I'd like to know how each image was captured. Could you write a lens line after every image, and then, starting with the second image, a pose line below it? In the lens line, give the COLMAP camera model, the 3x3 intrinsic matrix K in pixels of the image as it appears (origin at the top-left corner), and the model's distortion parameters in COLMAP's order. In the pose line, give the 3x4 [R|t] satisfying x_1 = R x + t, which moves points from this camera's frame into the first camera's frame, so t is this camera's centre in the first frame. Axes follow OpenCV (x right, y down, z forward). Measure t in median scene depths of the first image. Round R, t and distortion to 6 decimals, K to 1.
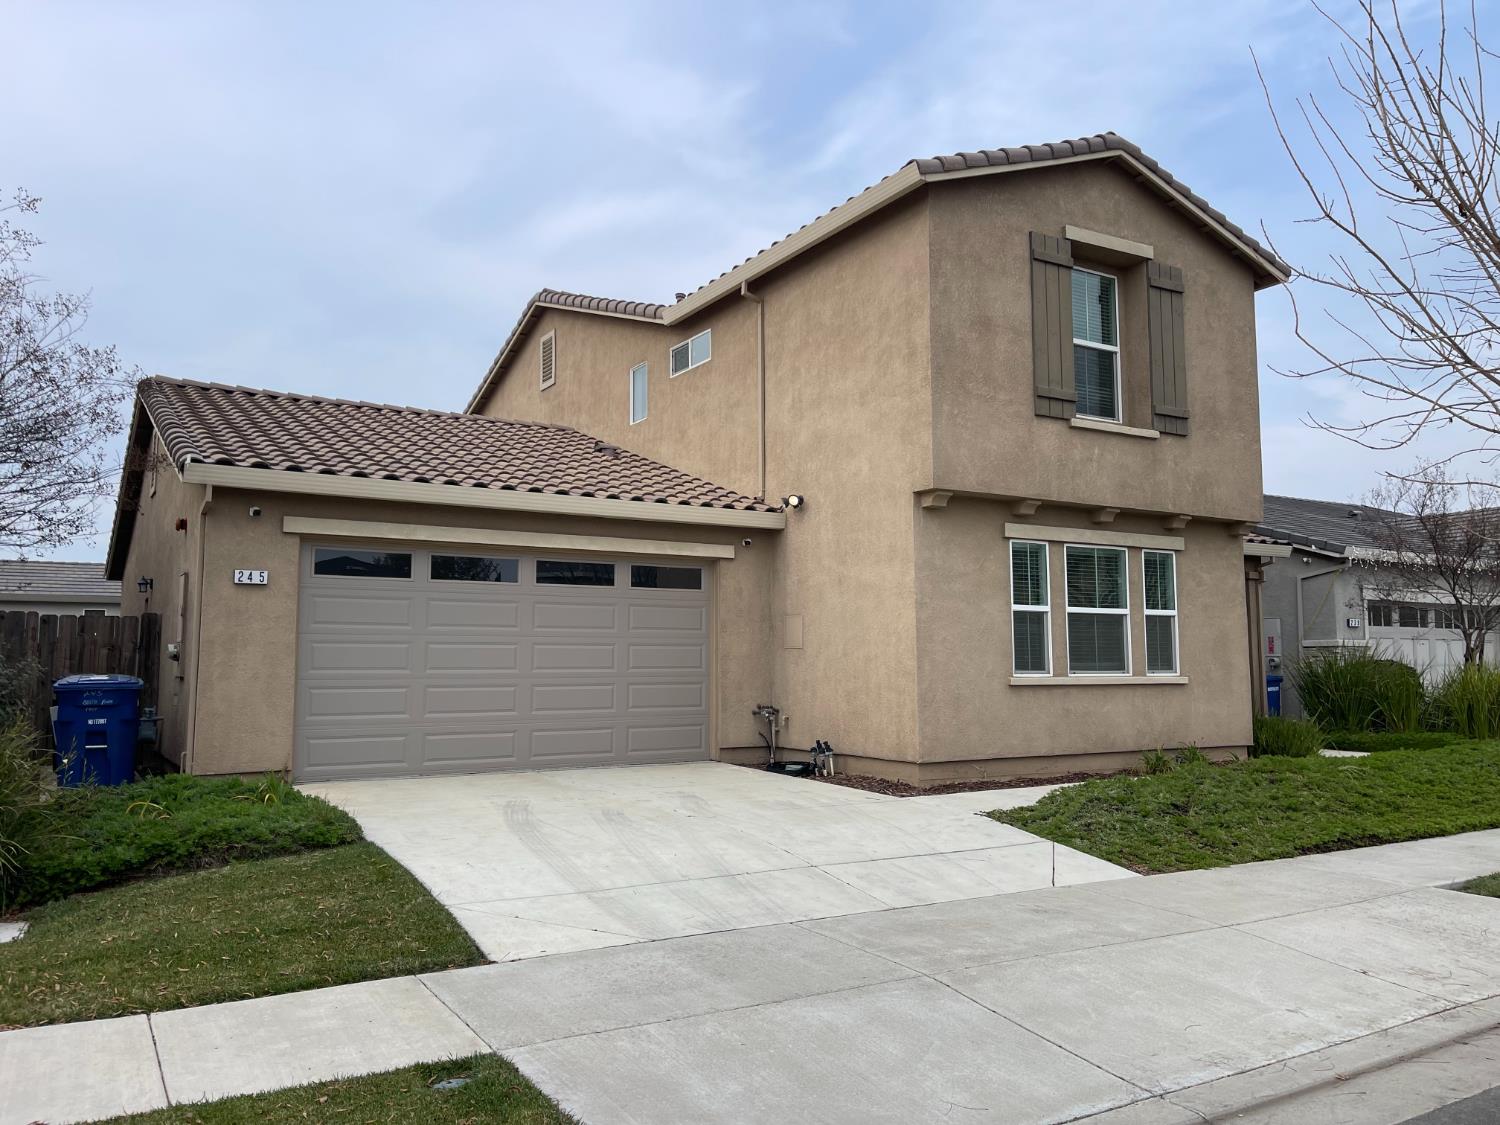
lens RADIAL K [[1136.2, 0, 746.2], [0, 1136.2, 548.9], [0, 0, 1]] dist [0.073471, -0.095362]
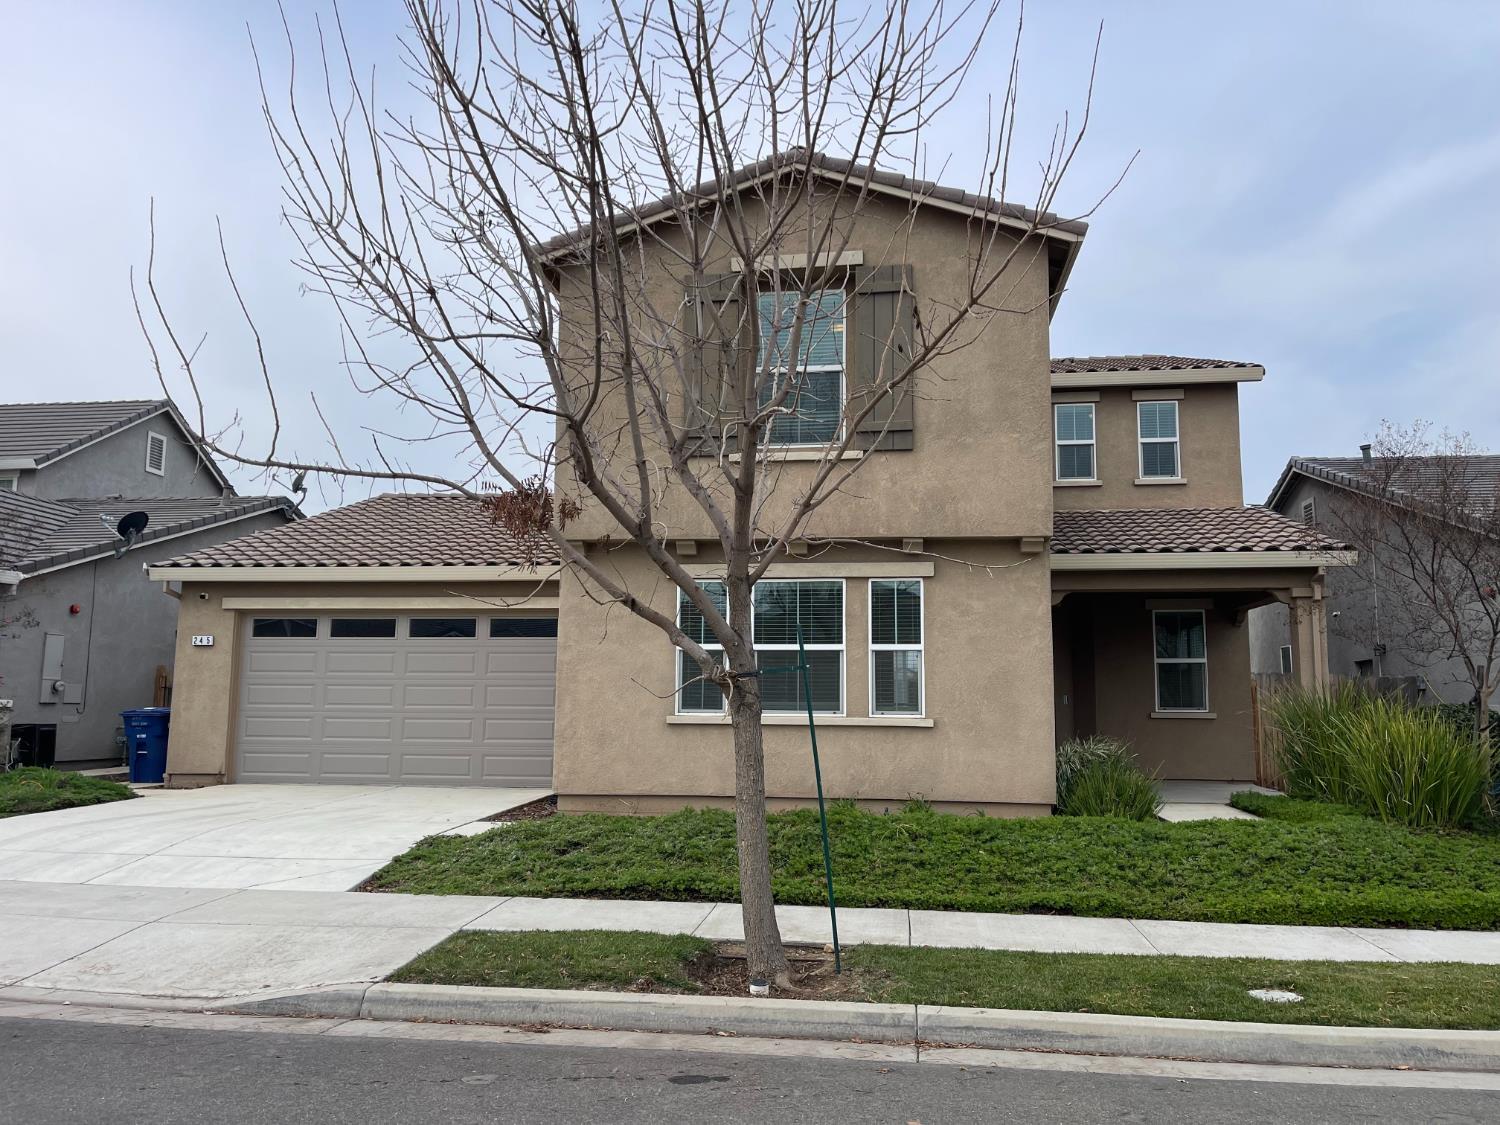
lens RADIAL K [[1136.2, 0, 749.6], [0, 1136.2, 566.8], [0, 0, 1]] dist [0.073471, -0.095362]
pose [[0.781869, -0.067112, -0.619820, 0.895297], [0.054628, 0.997740, -0.039121, 0.022417], [0.621045, -0.003272, 0.783768, 0.240916]]
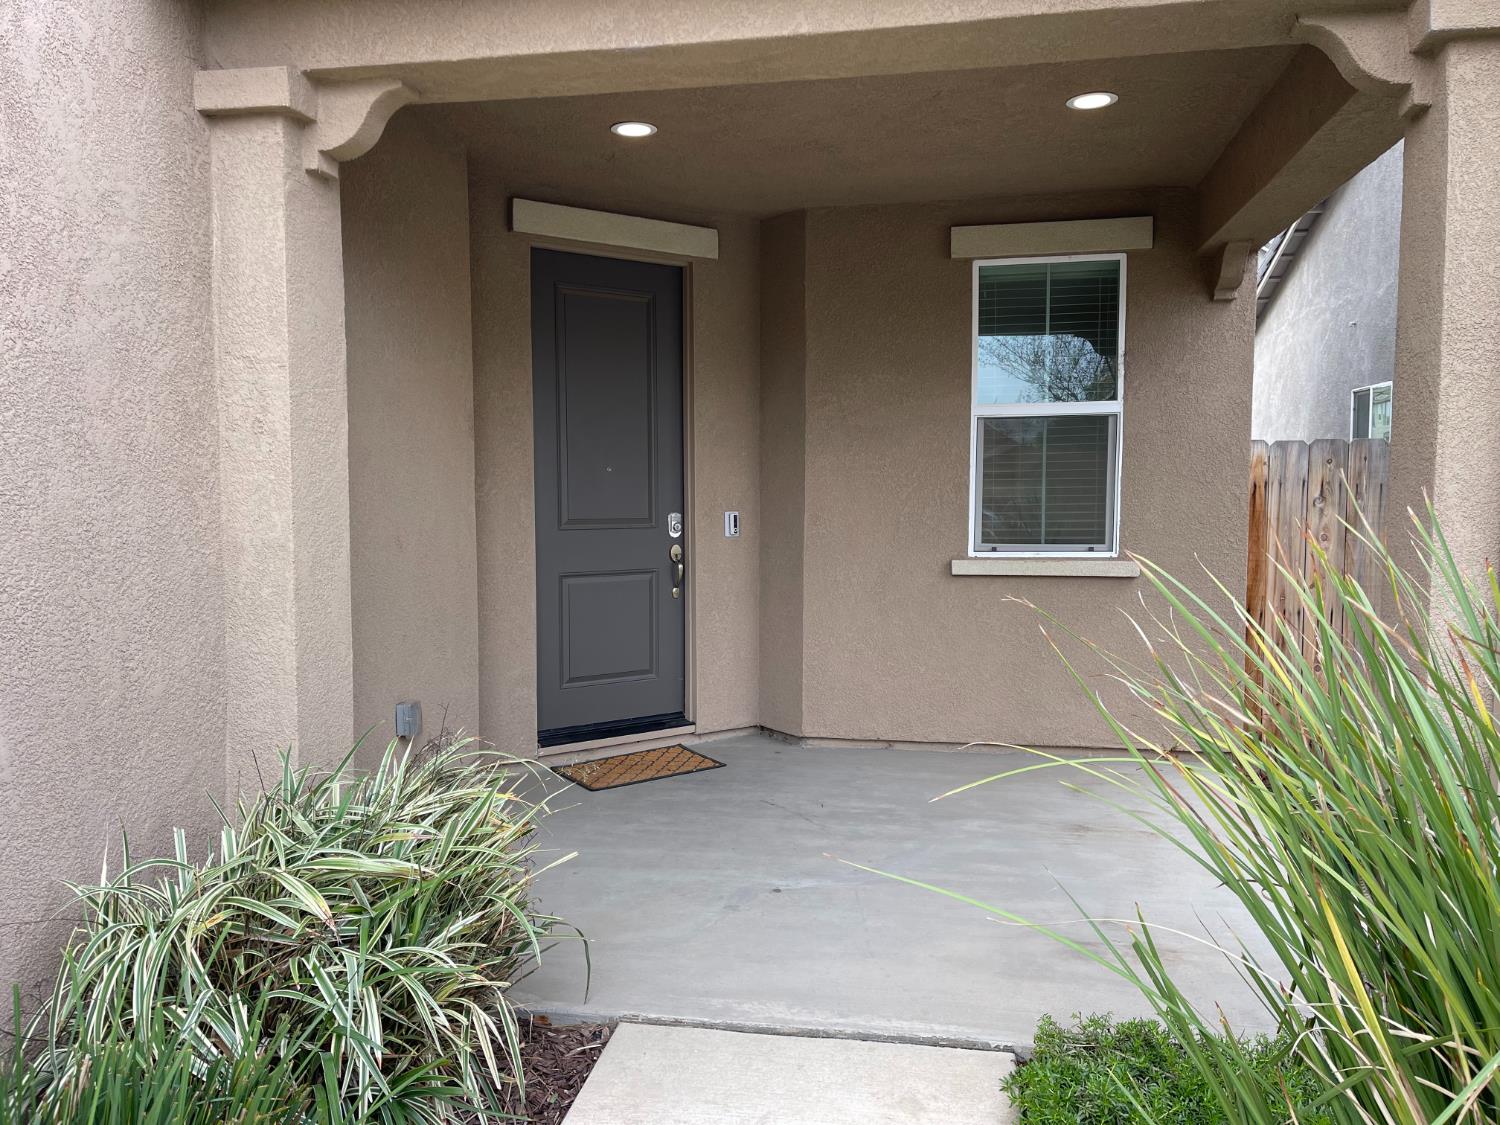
lens RADIAL K [[1136.2, 0, 760.7], [0, 1136.2, 565.9], [0, 0, 1]] dist [0.073471, -0.095362]
pose [[0.755728, 0.054839, -0.652585, 0.669596], [0.064554, 0.985397, 0.157564, 0.088416], [0.651696, -0.161202, 0.741152, 1.169174]]
